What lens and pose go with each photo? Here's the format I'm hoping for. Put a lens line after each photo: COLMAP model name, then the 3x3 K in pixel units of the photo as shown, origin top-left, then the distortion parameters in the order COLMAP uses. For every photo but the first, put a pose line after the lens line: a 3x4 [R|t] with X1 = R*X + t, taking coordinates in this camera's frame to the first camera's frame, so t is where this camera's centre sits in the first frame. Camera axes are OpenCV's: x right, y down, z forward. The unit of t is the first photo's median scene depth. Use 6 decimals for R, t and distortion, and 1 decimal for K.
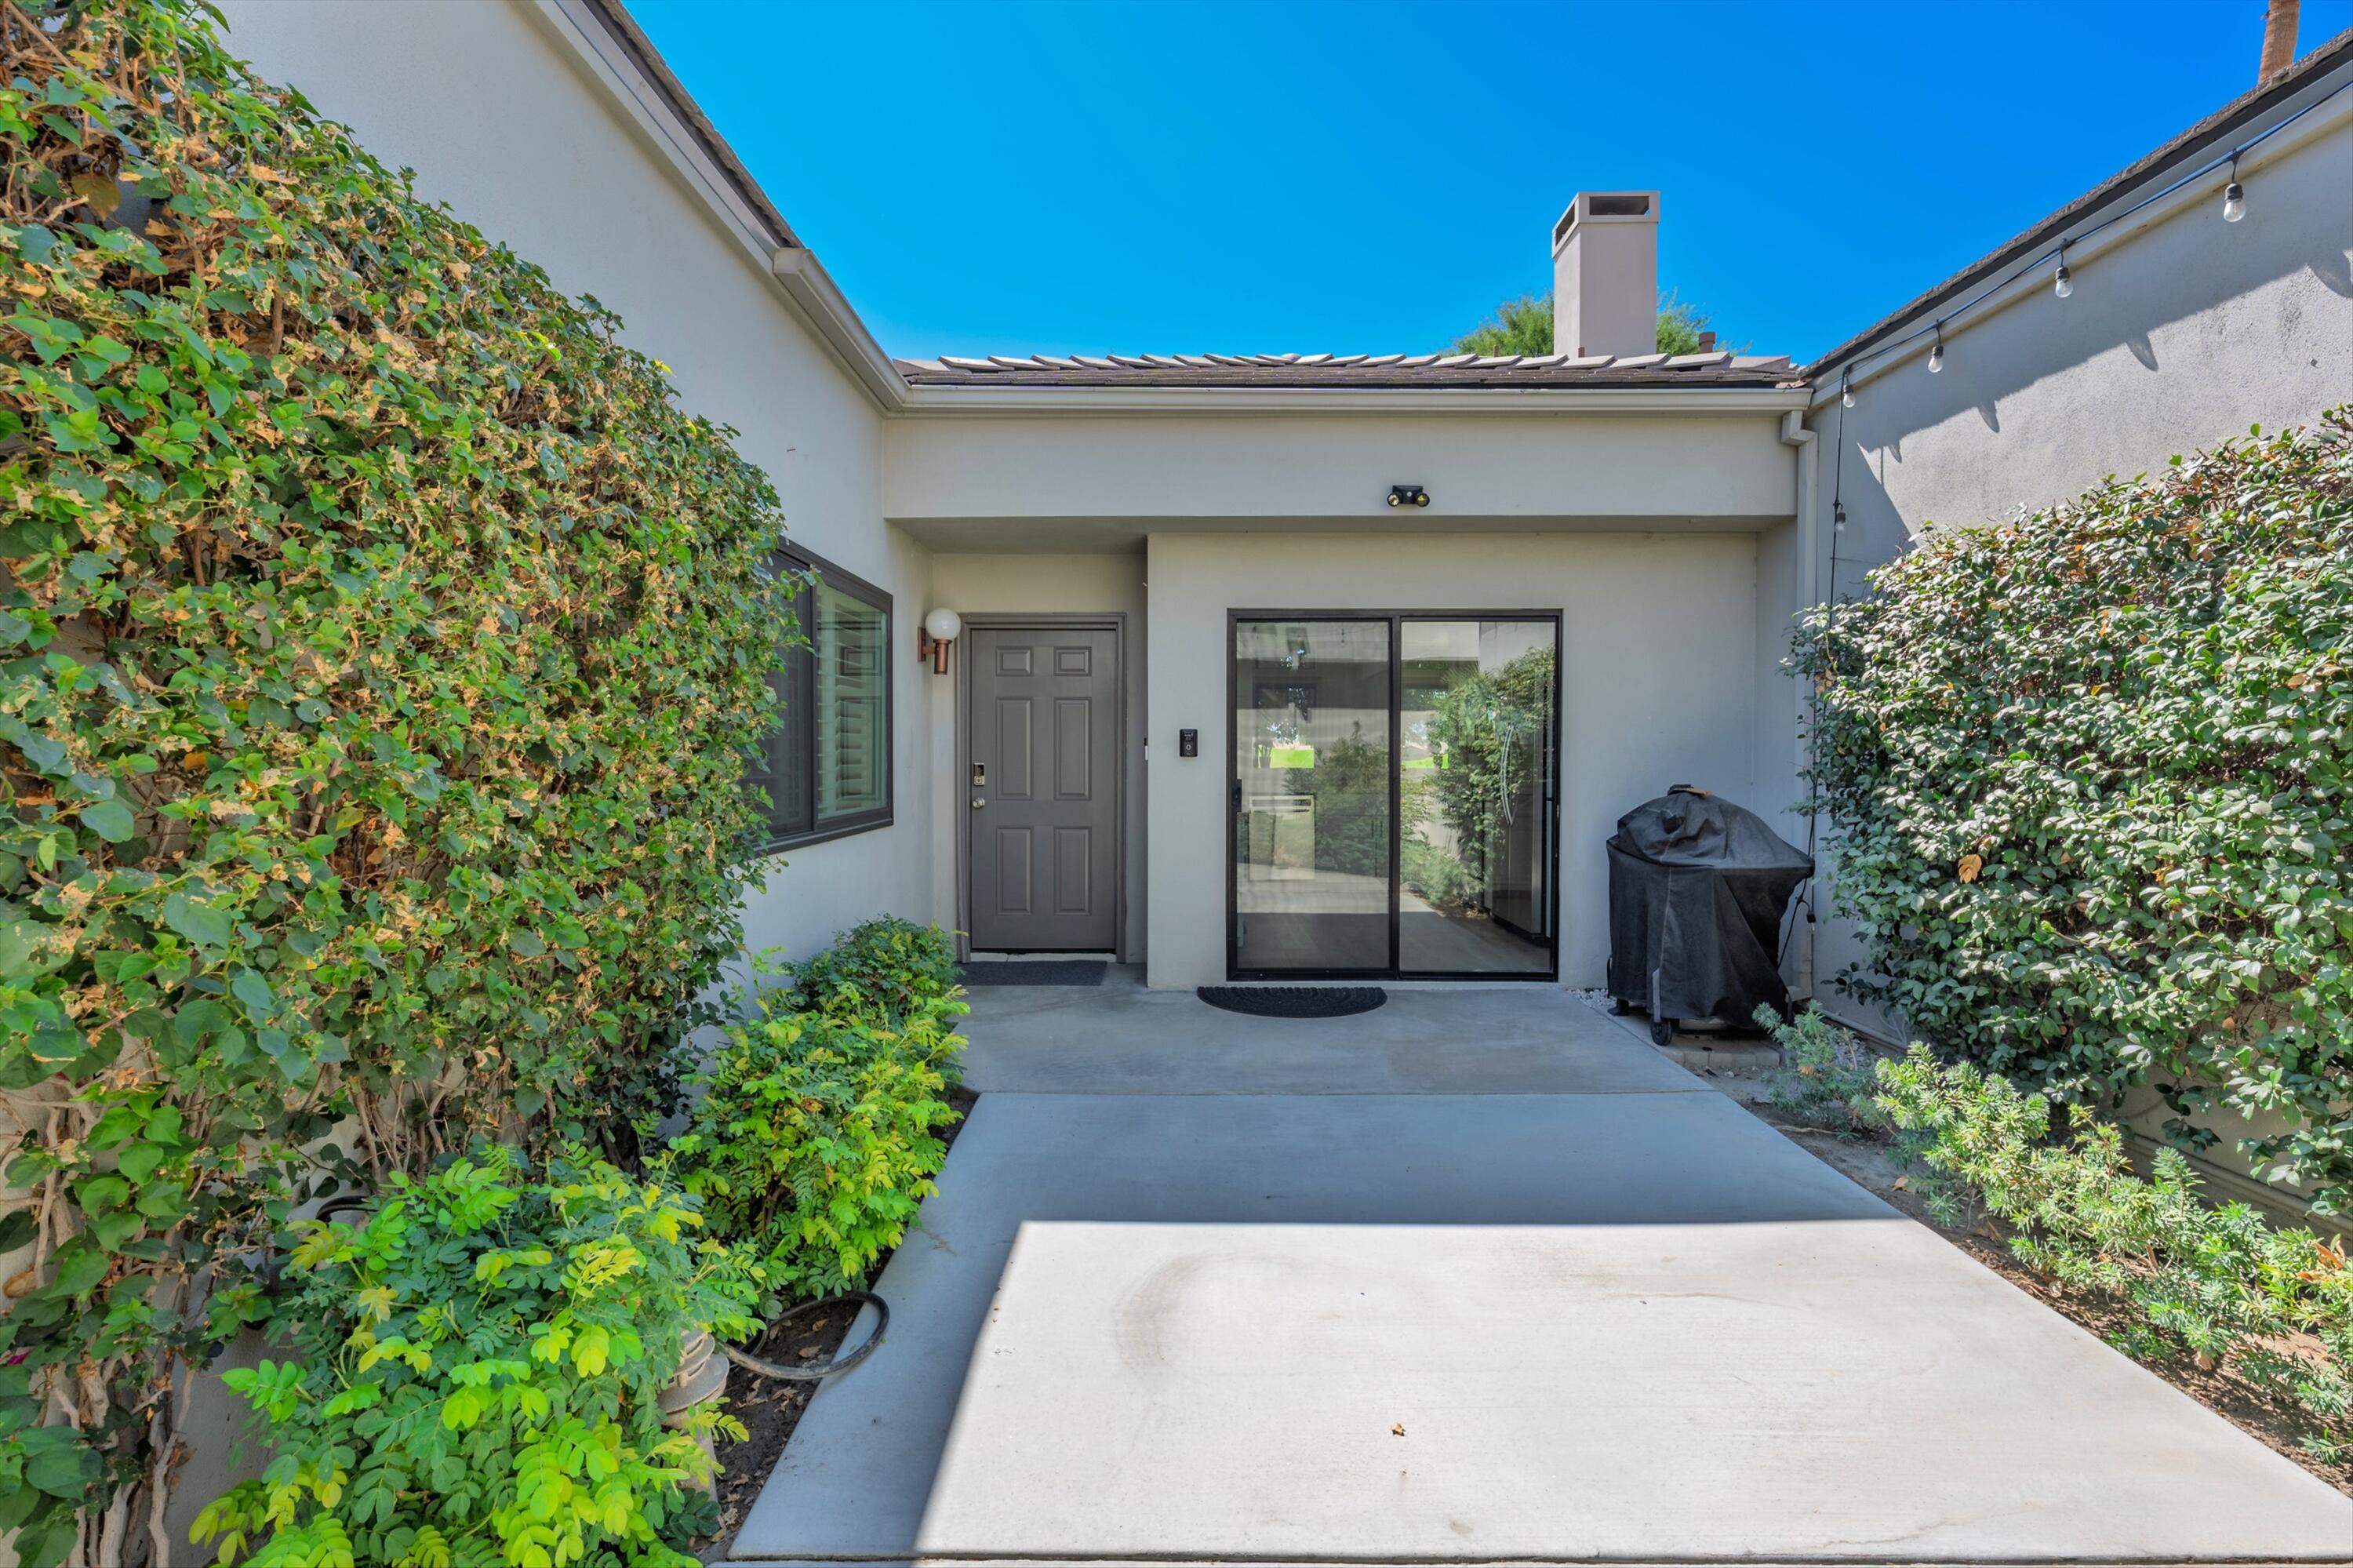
lens RADIAL K [[1045.0, 0, 1181.0], [0, 1045.0, 783.2], [0, 0, 1]] dist [-0.002815, 0.000723]
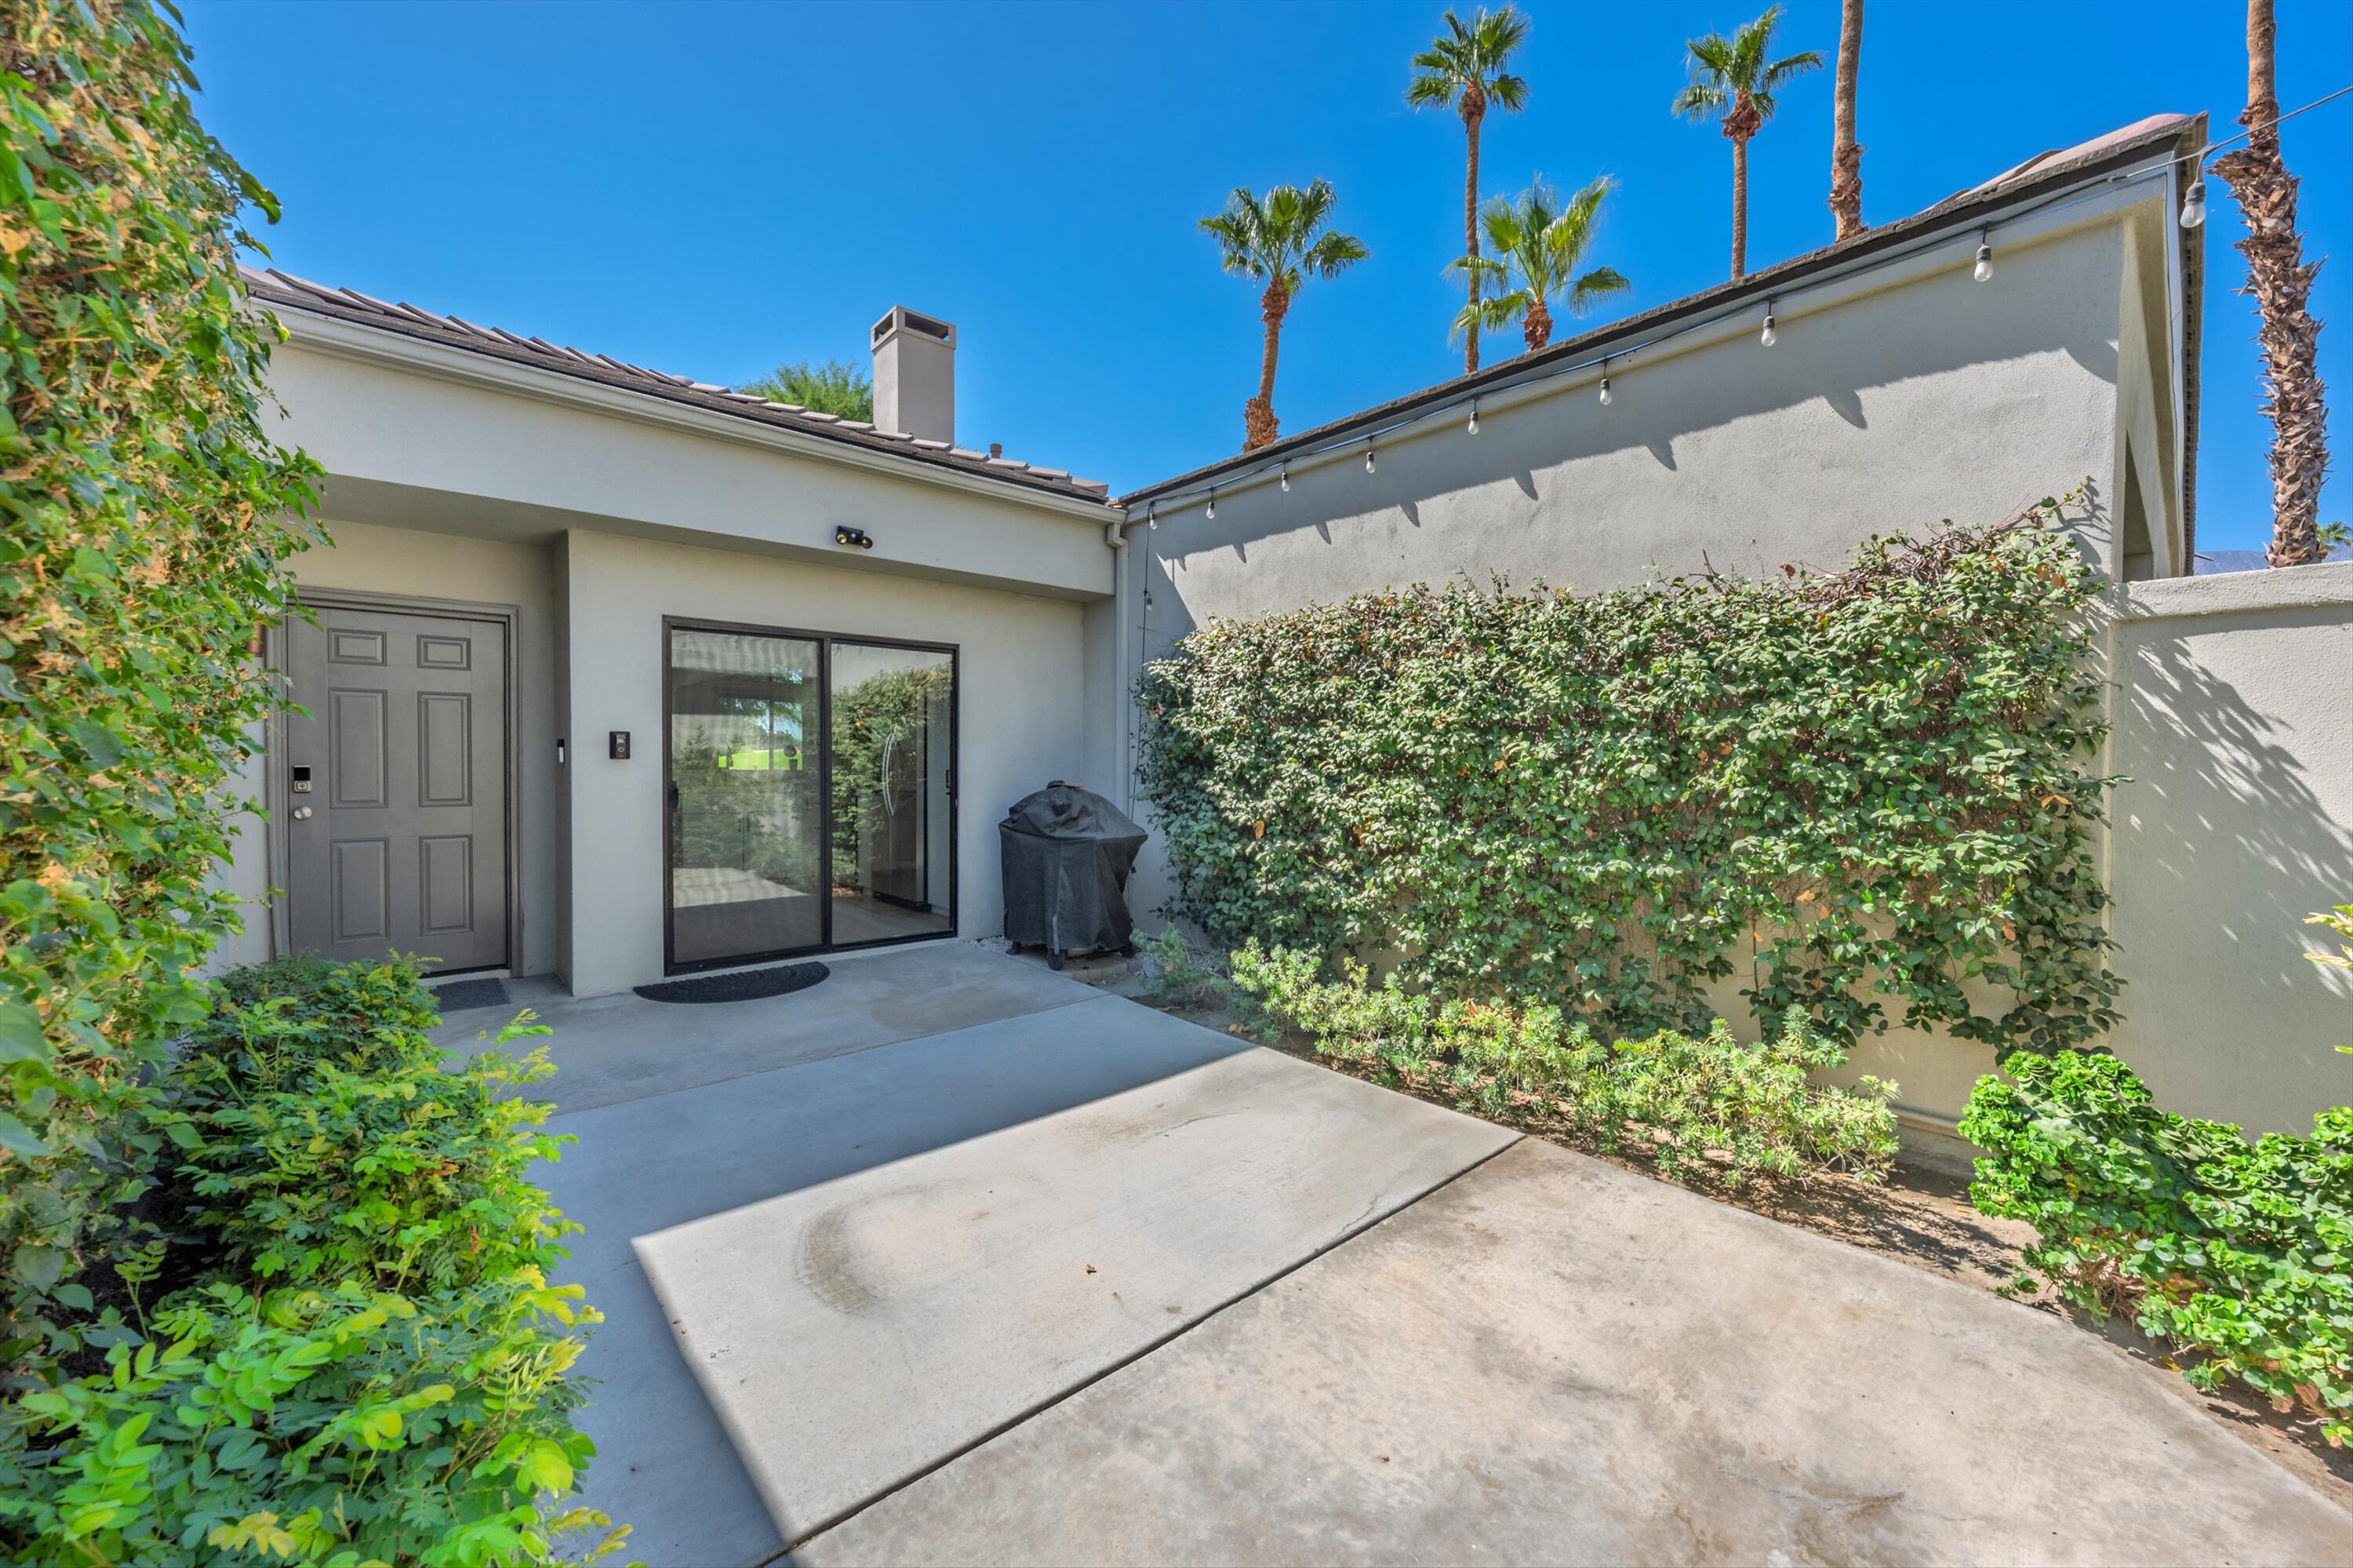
lens RADIAL K [[876.3, 0, 1138.8], [0, 876.3, 786.8], [0, 0, 1]] dist [-0.000380, -0.000057]
pose [[0.763973, -0.016717, 0.645031, -0.226235], [0.013387, 0.999860, 0.010057, -0.001169], [-0.645109, 0.000952, 0.764090, 0.055713]]
